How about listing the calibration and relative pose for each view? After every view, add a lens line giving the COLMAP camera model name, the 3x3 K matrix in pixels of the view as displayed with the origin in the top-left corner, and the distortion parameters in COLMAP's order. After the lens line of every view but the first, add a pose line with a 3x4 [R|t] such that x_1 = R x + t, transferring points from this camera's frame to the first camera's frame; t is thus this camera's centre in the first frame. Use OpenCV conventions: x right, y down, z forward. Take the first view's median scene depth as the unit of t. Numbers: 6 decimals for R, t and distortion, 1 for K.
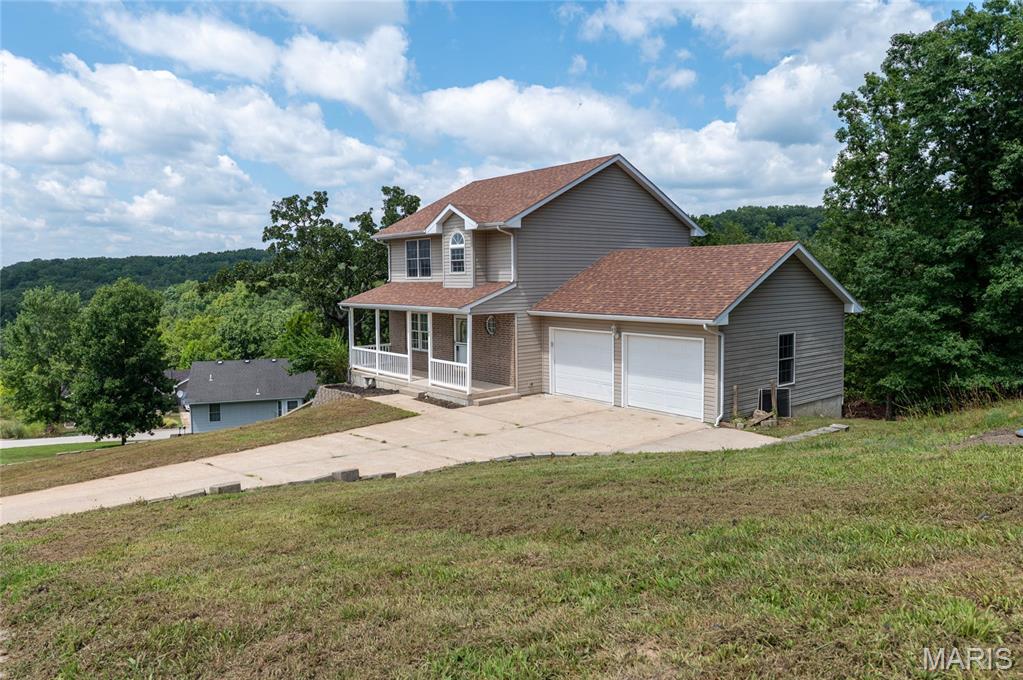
lens RADIAL K [[707.2, 0, 511.5], [0, 707.2, 340.0], [0, 0, 1]] dist [-0.002722, -0.000392]
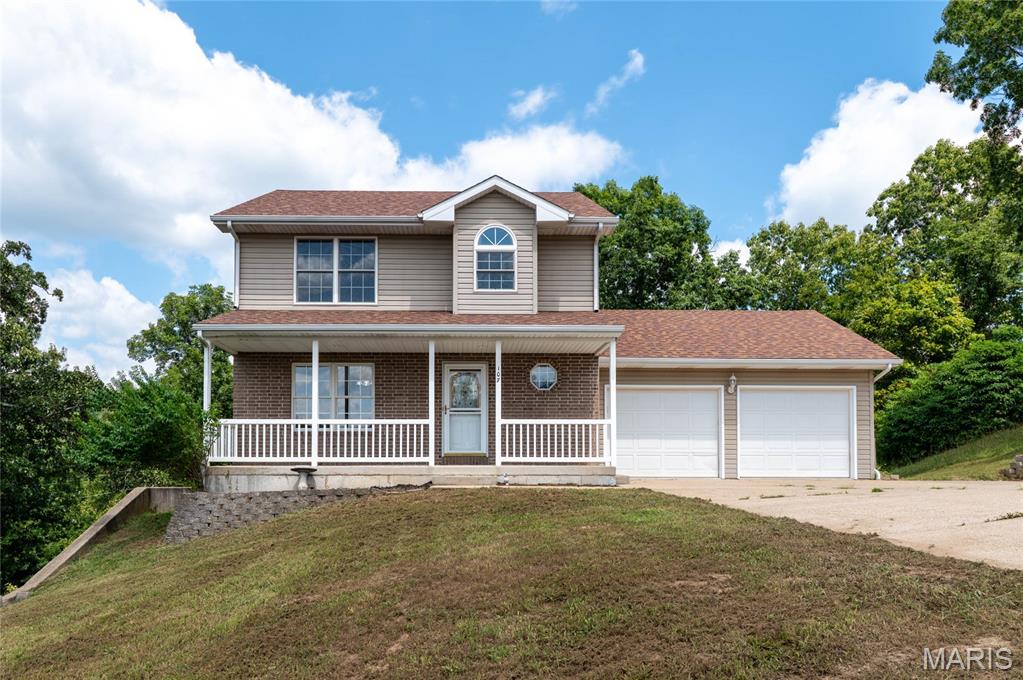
lens RADIAL K [[709.6, 0, 486.9], [0, 709.6, 454.9], [0, 0, 1]] dist [-0.001257, -0.000220]
pose [[0.623512, 0.024258, 0.781437, -0.563760], [0.063838, 0.994601, -0.081812, 0.100203], [-0.779203, 0.100896, 0.618597, 0.628693]]
